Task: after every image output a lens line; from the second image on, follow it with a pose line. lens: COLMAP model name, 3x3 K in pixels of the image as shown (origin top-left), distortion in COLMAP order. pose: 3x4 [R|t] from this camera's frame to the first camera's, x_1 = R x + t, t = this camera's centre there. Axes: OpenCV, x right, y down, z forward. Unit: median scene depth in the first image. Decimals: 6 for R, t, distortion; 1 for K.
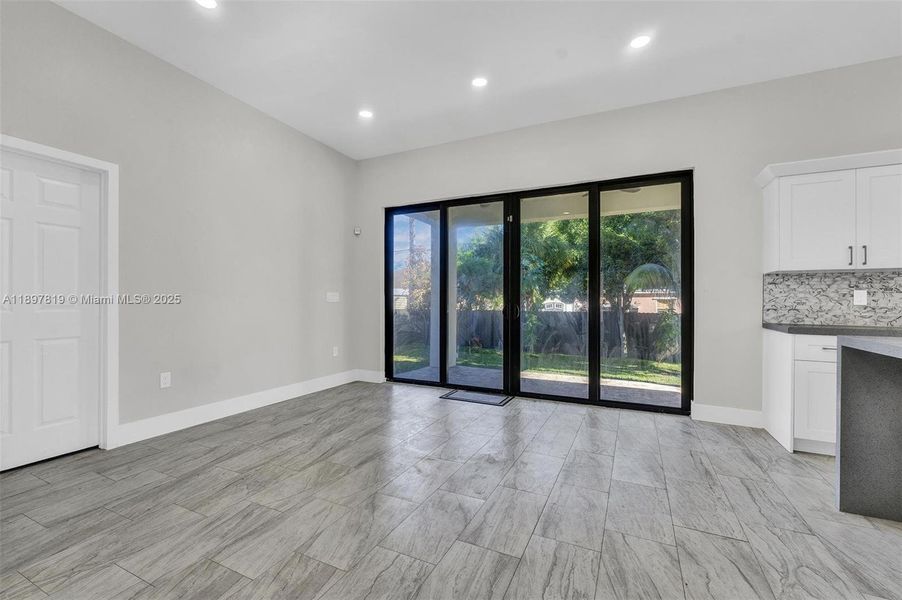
lens RADIAL K [[377.5, 0, 449.9], [0, 377.5, 300.1], [0, 0, 1]] dist [-0.003840, -0.000032]
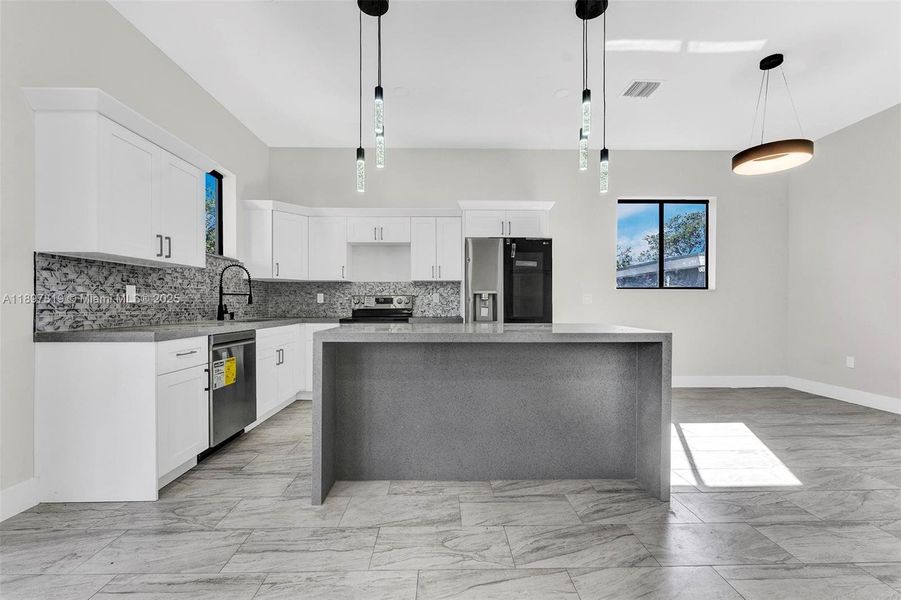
lens RADIAL K [[377.1, 0, 450.2], [0, 377.1, 305.5], [0, 0, 1]] dist [-0.003840, -0.000032]
pose [[-0.440389, -0.011294, 0.897736, -0.012690], [-0.005128, 0.999936, 0.010064, 0.007426], [-0.897792, -0.000171, -0.440419, 0.704876]]
